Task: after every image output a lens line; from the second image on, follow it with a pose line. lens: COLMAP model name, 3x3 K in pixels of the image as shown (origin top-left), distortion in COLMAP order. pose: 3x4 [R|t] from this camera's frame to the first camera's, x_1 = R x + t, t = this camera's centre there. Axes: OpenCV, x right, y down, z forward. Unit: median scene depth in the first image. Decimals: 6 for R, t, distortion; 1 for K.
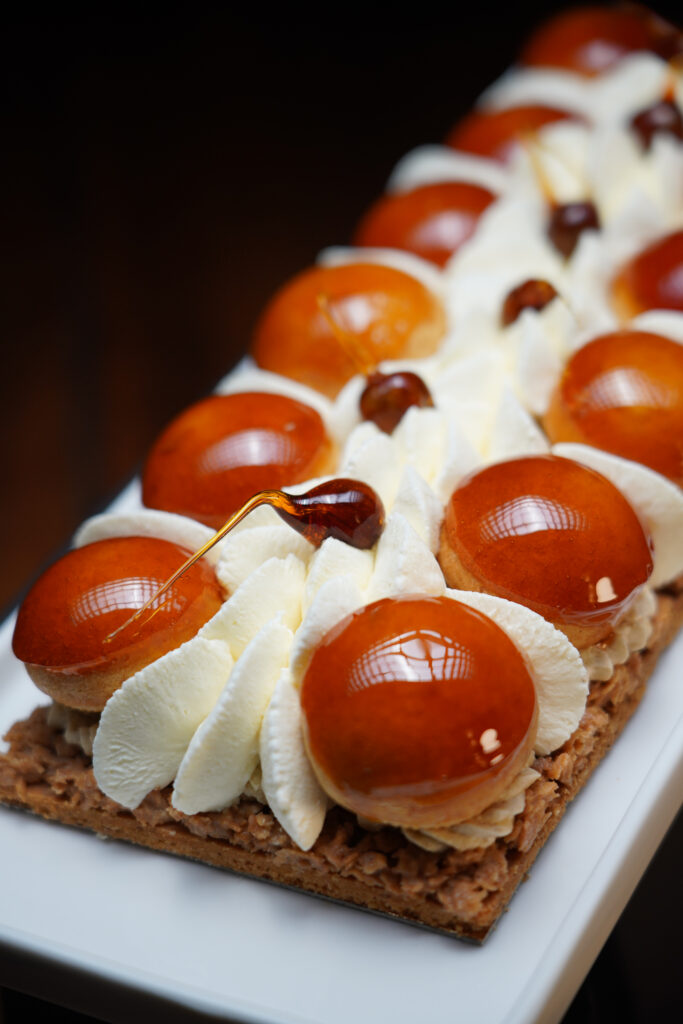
lens RADIAL K [[2646.3, 0, 341.5], [0, 2646.3, 512.0], [0, 0, 1]] dist [0.100650, -0.242150]
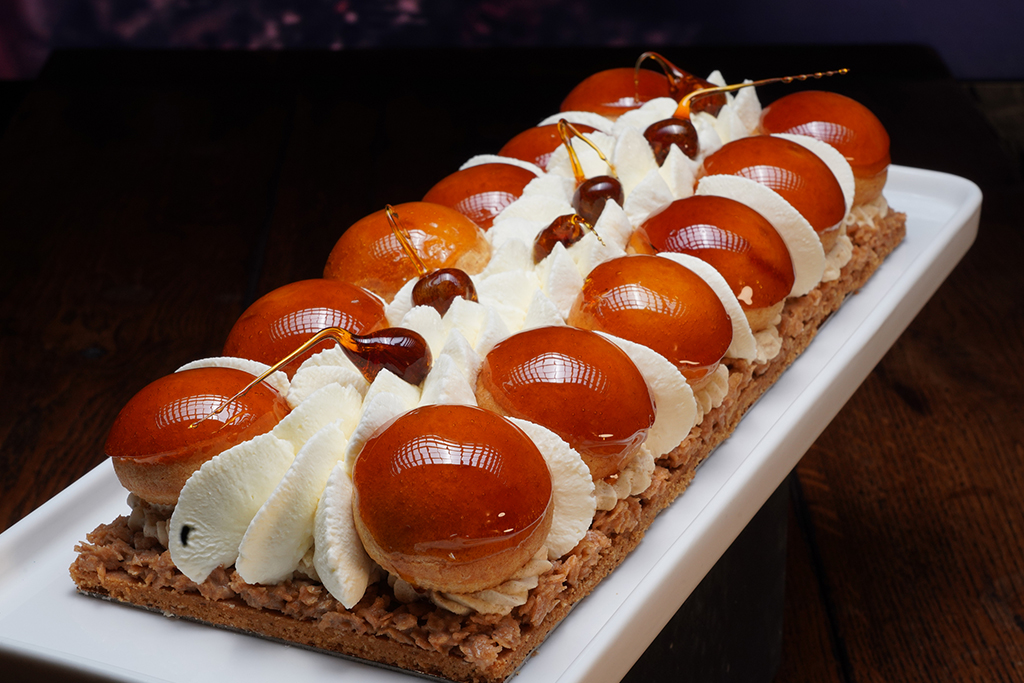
lens RADIAL K [[2646.3, 0, 512.0], [0, 2646.3, 341.5], [0, 0, 1]] dist [0.100650, -0.242150]
pose [[0.996283, 0.068904, 0.051697, -0.009961], [-0.053889, 0.966746, -0.249997, 0.295275], [-0.067203, 0.246282, 0.966865, -0.156006]]
